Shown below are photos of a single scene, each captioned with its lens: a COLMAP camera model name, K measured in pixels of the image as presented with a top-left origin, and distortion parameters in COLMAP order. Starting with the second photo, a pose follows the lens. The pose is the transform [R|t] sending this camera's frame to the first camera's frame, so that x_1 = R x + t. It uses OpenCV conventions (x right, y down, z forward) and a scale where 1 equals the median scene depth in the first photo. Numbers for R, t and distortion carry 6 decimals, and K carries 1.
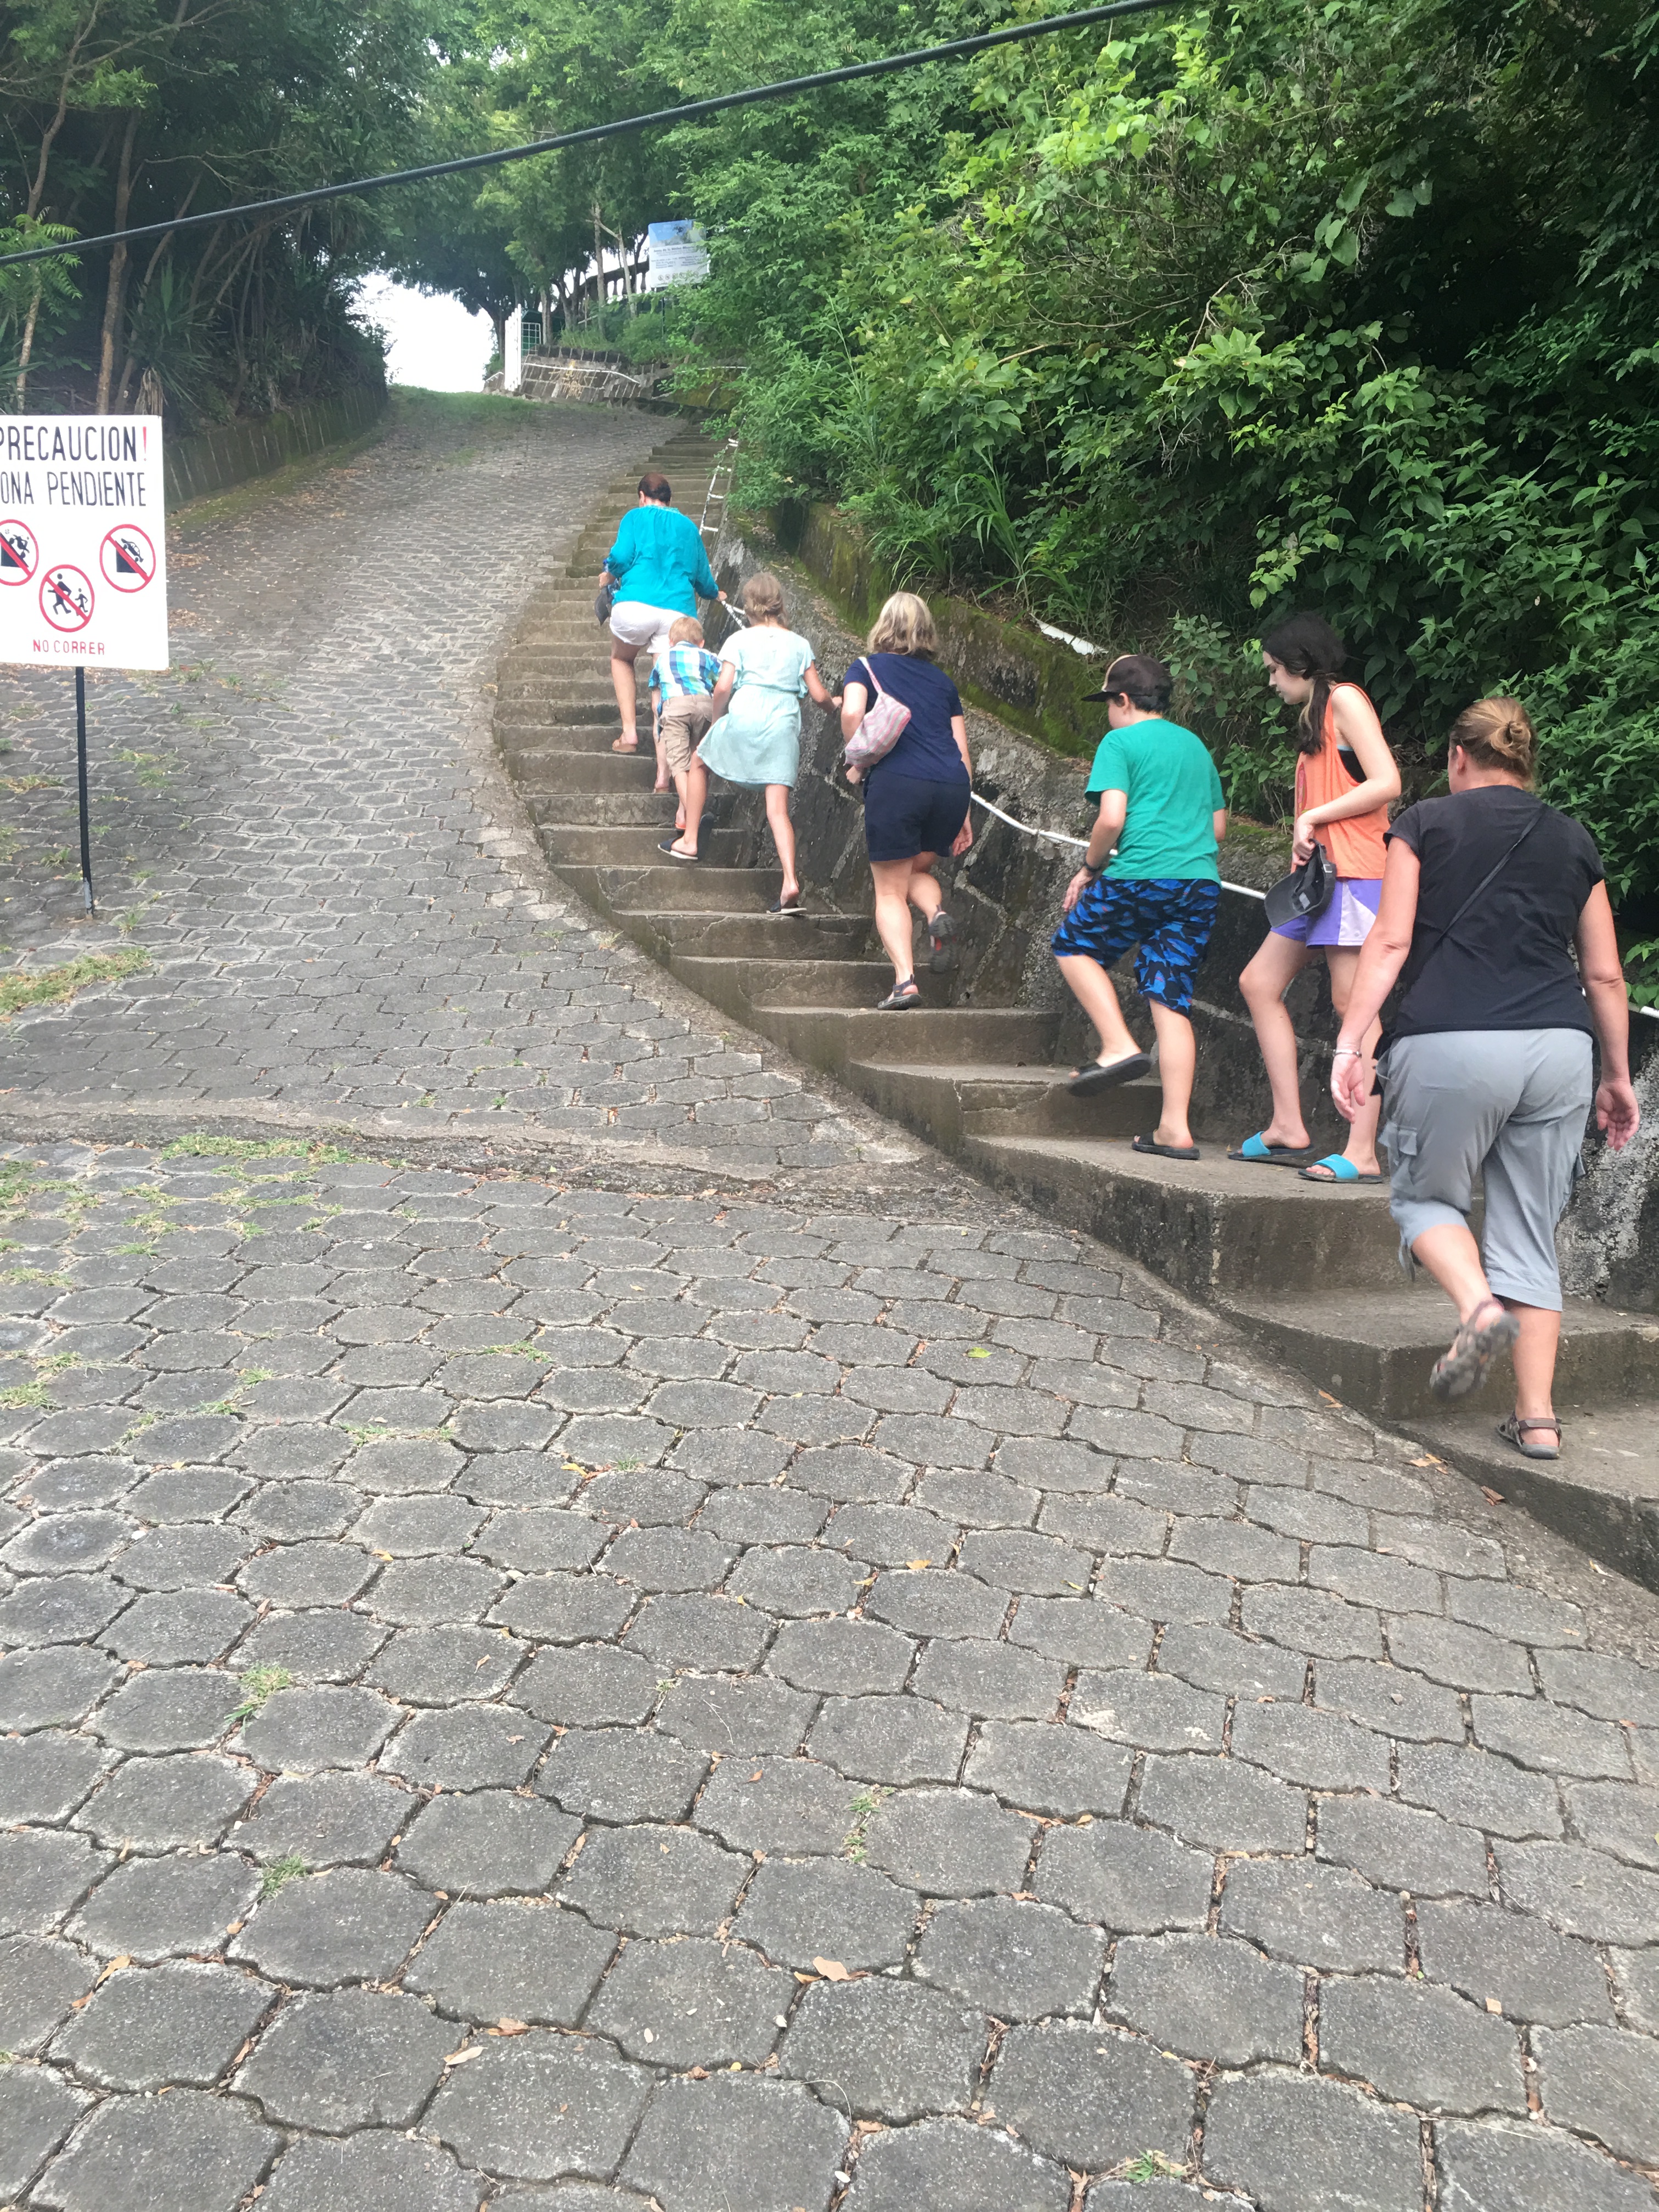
lens RADIAL K [[1879.0, 0, 829.5], [0, 1879.0, 1106.0], [0, 0, 1]] dist [0.075228, 0.002685]
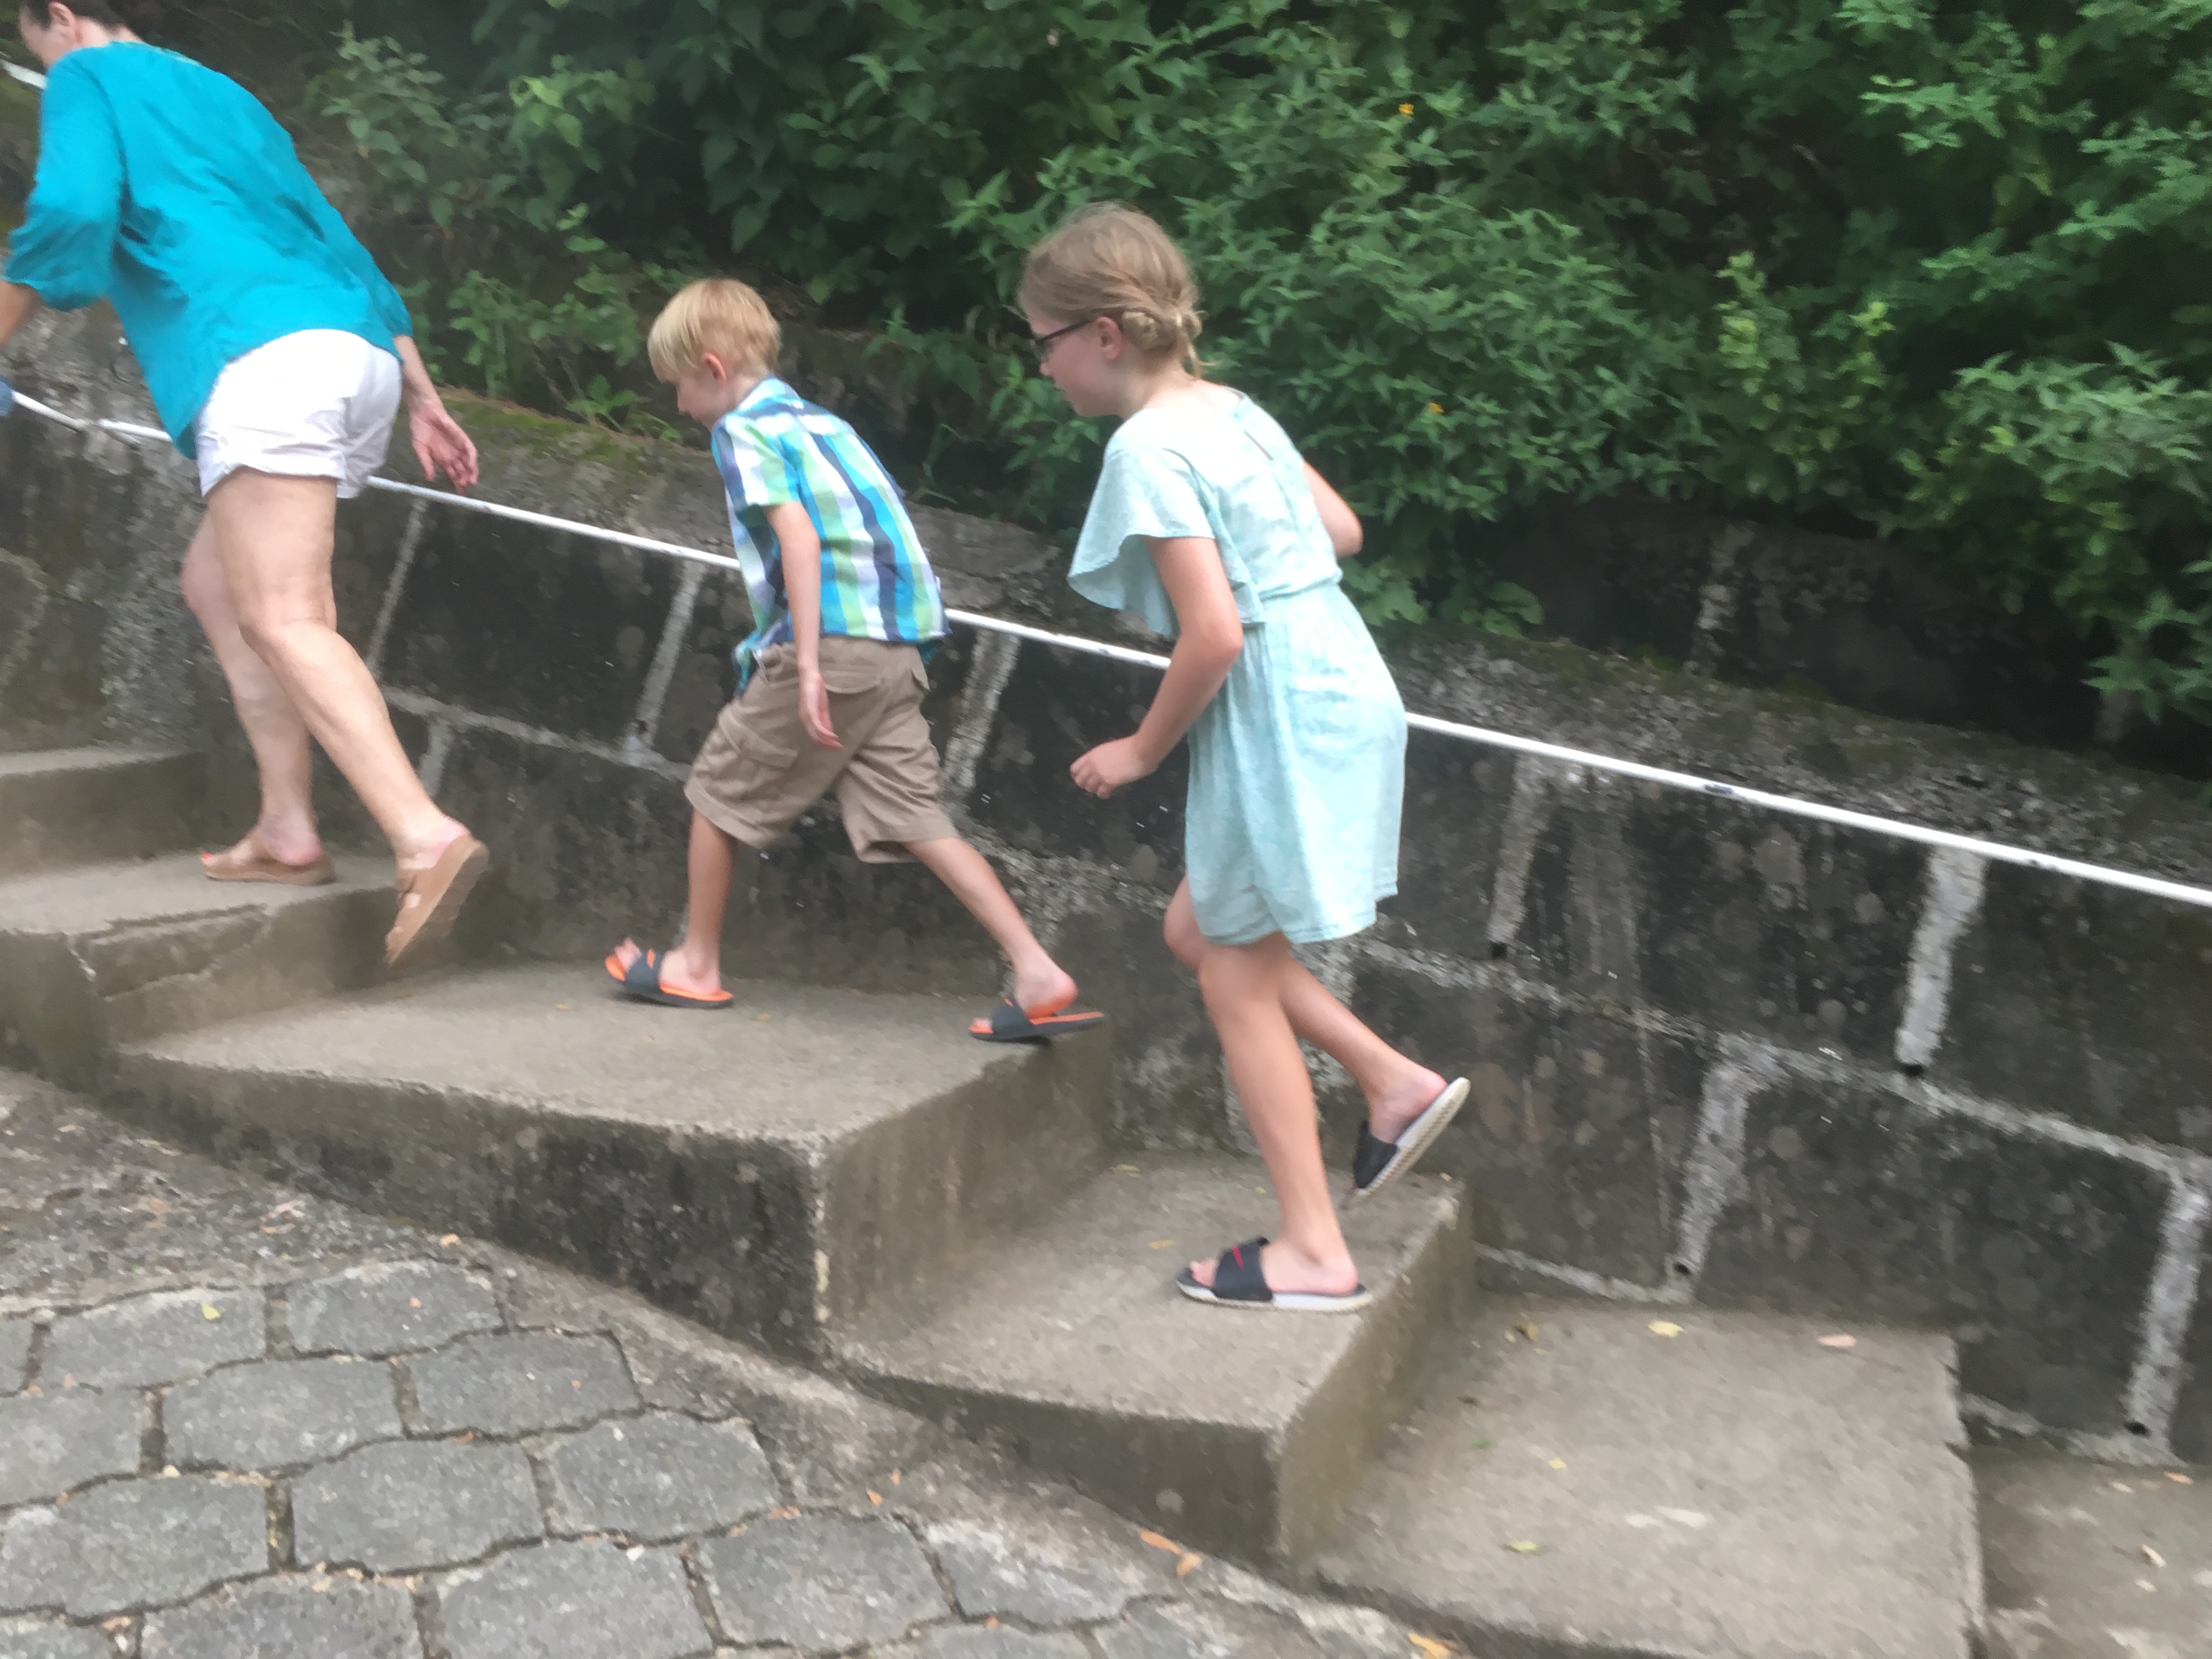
lens RADIAL K [[1949.8, 0, 1103.4], [0, 1949.8, 840.4], [0, 0, 1]] dist [0.095283, -0.095444]
pose [[0.787699, -0.124085, 0.603435, -0.031844], [0.095191, 0.992257, 0.079781, -0.060110], [-0.608662, -0.005402, 0.793411, 0.503007]]
